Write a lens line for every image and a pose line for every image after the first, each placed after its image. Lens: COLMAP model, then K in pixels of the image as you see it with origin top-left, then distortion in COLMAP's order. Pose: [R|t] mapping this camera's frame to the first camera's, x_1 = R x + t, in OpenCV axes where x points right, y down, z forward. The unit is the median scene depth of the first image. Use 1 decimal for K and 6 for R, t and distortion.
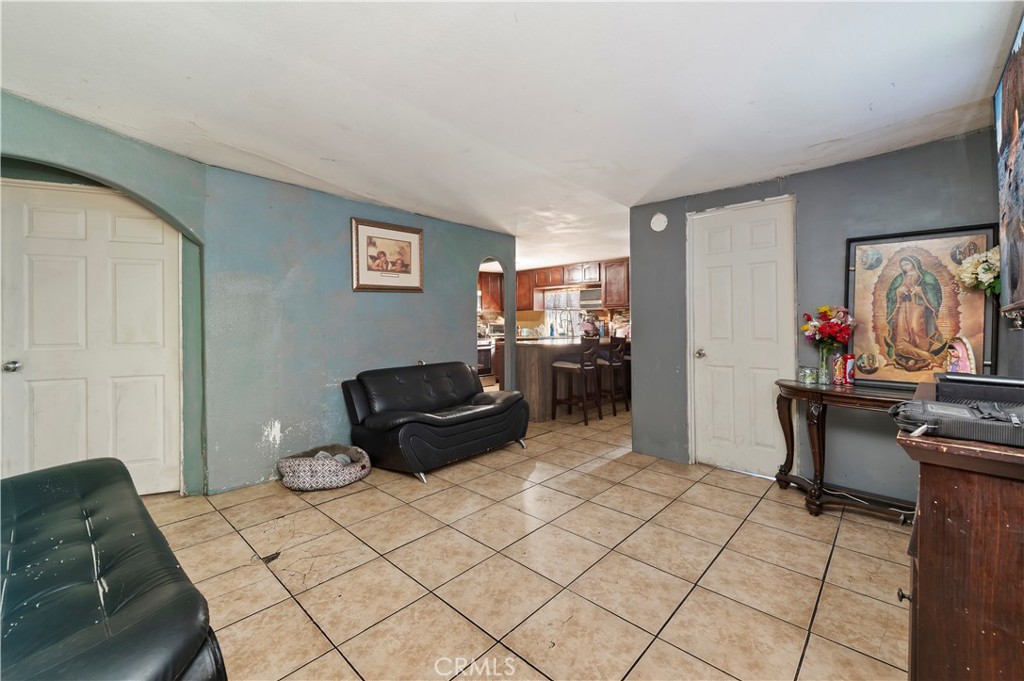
lens RADIAL K [[412.4, 0, 514.8], [0, 412.4, 337.4], [0, 0, 1]] dist [0.000089, -0.006840]
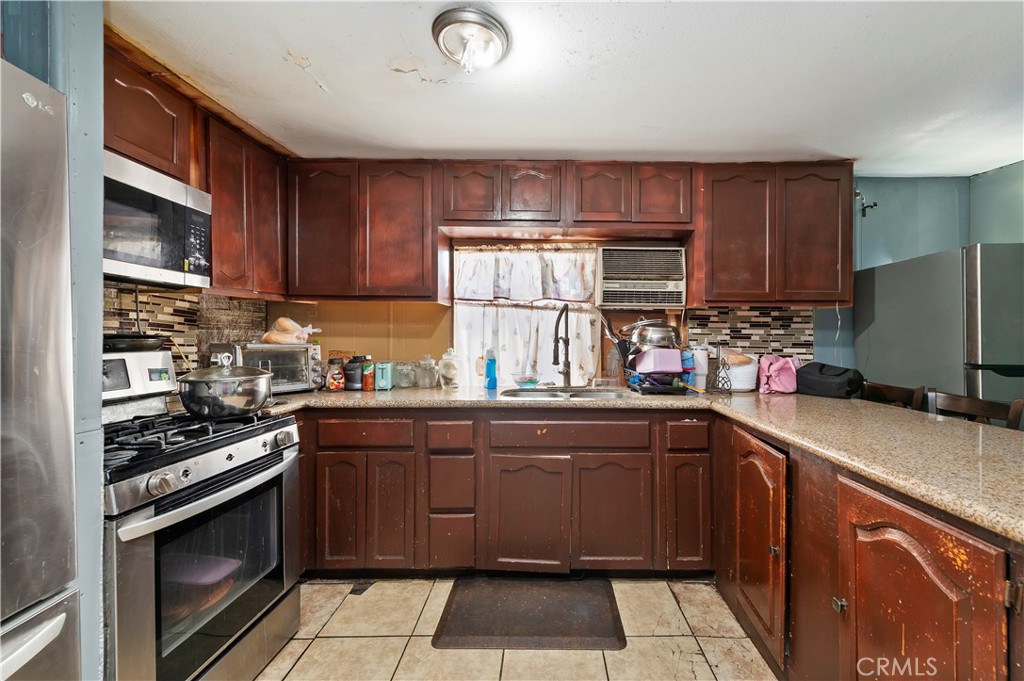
lens RADIAL K [[419.7, 0, 512.0], [0, 419.7, 340.5], [0, 0, 1]] dist [0.002097, -0.000161]
pose [[0.730342, 0.012373, 0.682969, -0.021660], [0.016195, 0.999241, -0.035421, -0.005156], [-0.682889, 0.036930, 0.729588, 0.142509]]
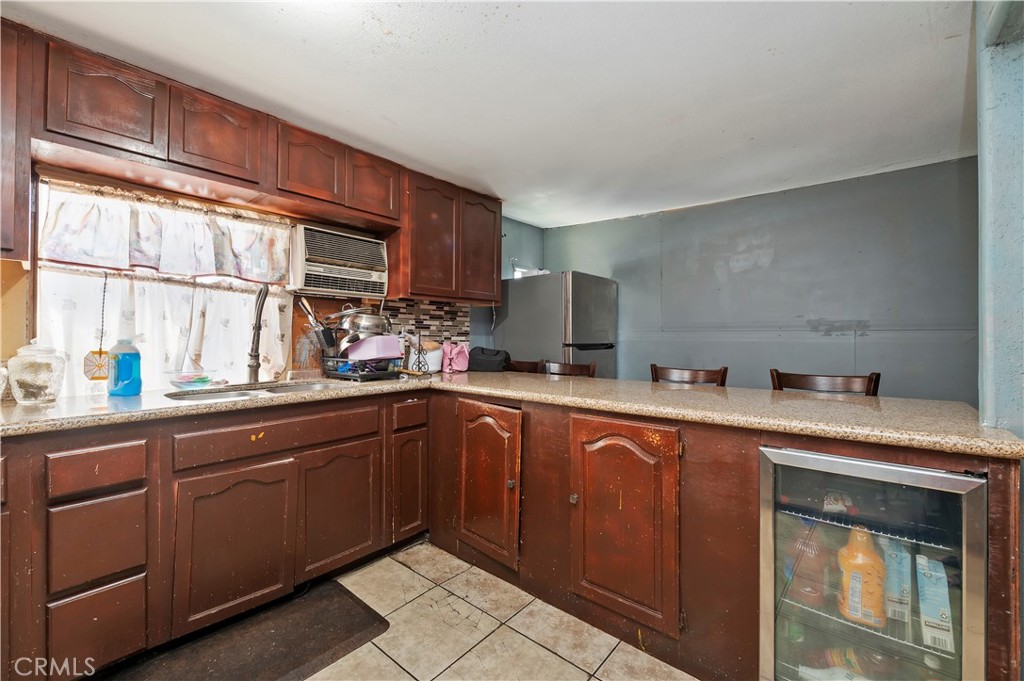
lens RADIAL K [[412.4, 0, 514.8], [0, 412.4, 337.4], [0, 0, 1]] dist [0.000089, -0.006840]
pose [[-0.058999, 0.007503, 0.998230, -0.026326], [0.035746, 0.999346, -0.005399, -0.004595], [-0.997618, 0.035364, -0.059229, 0.153434]]
